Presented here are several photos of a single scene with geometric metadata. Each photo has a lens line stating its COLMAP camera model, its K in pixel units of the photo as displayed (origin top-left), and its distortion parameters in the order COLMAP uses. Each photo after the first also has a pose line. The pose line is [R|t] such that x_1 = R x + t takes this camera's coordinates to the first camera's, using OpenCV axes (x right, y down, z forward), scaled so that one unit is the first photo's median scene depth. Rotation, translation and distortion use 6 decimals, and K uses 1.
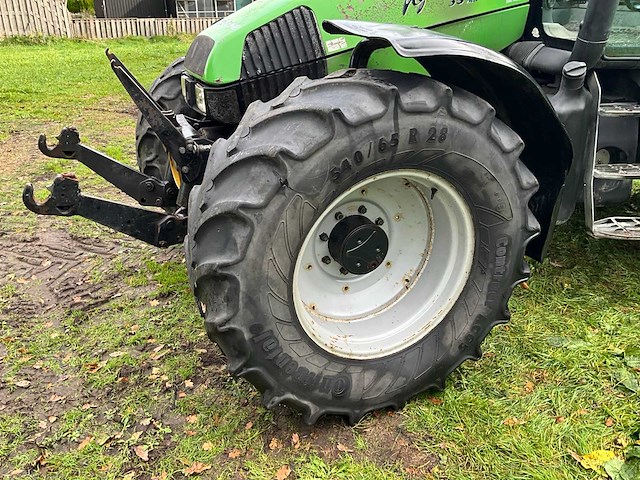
lens RADIAL K [[528.7, 0, 319.4], [0, 528.7, 241.0], [0, 0, 1]] dist [0.108559, -0.201125]
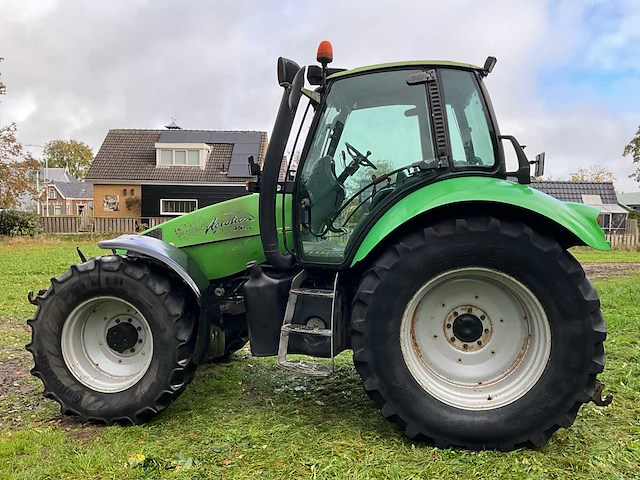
lens RADIAL K [[528.7, 0, 319.4], [0, 528.7, 241.0], [0, 0, 1]] dist [0.108559, -0.201125]
pose [[0.854073, 0.044475, -0.518248, 1.921371], [-0.230432, 0.925585, -0.300321, 0.119769], [0.466326, 0.375917, 0.800766, -0.461435]]
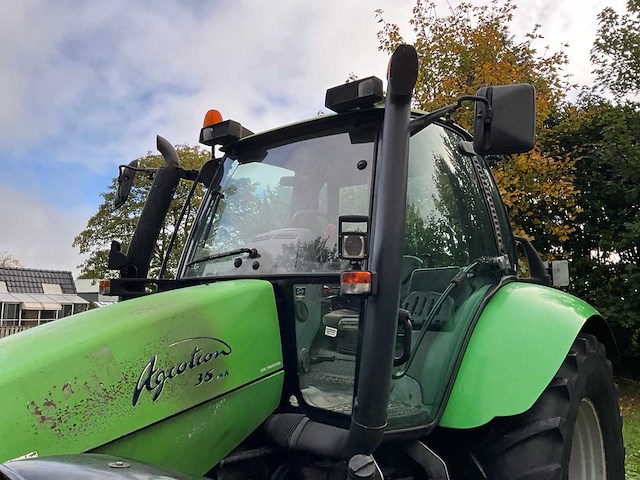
lens RADIAL K [[525.7, 0, 316.3], [0, 525.7, 244.0], [0, 0, 1]] dist [0.103054, -0.191165]
pose [[0.878564, 0.074698, 0.471747, 0.026837], [0.179339, 0.863833, -0.470776, -0.291391], [-0.442677, 0.498210, 0.745536, 0.335798]]
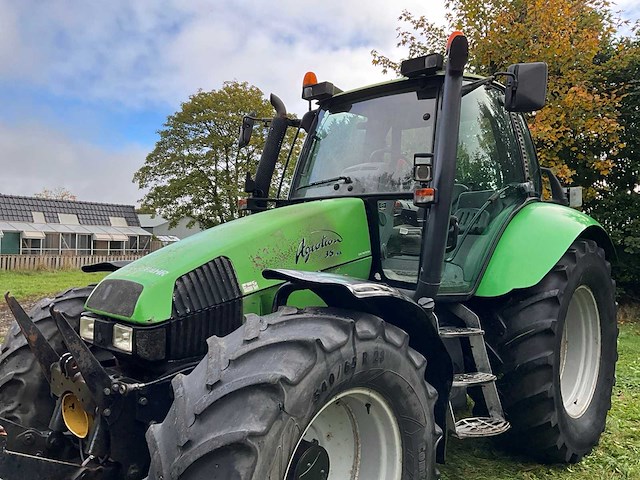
lens RADIAL K [[528.7, 0, 319.4], [0, 528.7, 241.0], [0, 0, 1]] dist [0.108559, -0.201125]
pose [[0.911708, 0.028842, 0.409825, -0.370636], [0.143290, 0.912571, -0.382992, 0.007569], [-0.385040, 0.407900, 0.827865, -0.067231]]
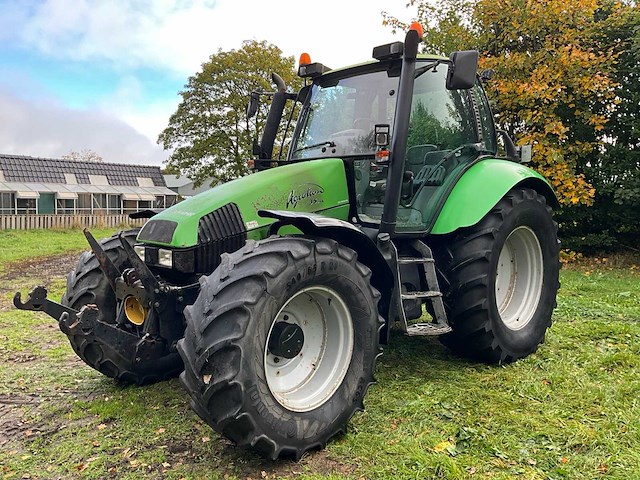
lens RADIAL K [[528.7, 0, 319.4], [0, 528.7, 241.0], [0, 0, 1]] dist [0.108559, -0.201125]
pose [[0.929257, -0.011401, 0.369258, -0.453788], [0.137542, 0.938346, -0.317158, 0.269049], [-0.342876, 0.345510, 0.873532, -0.566523]]
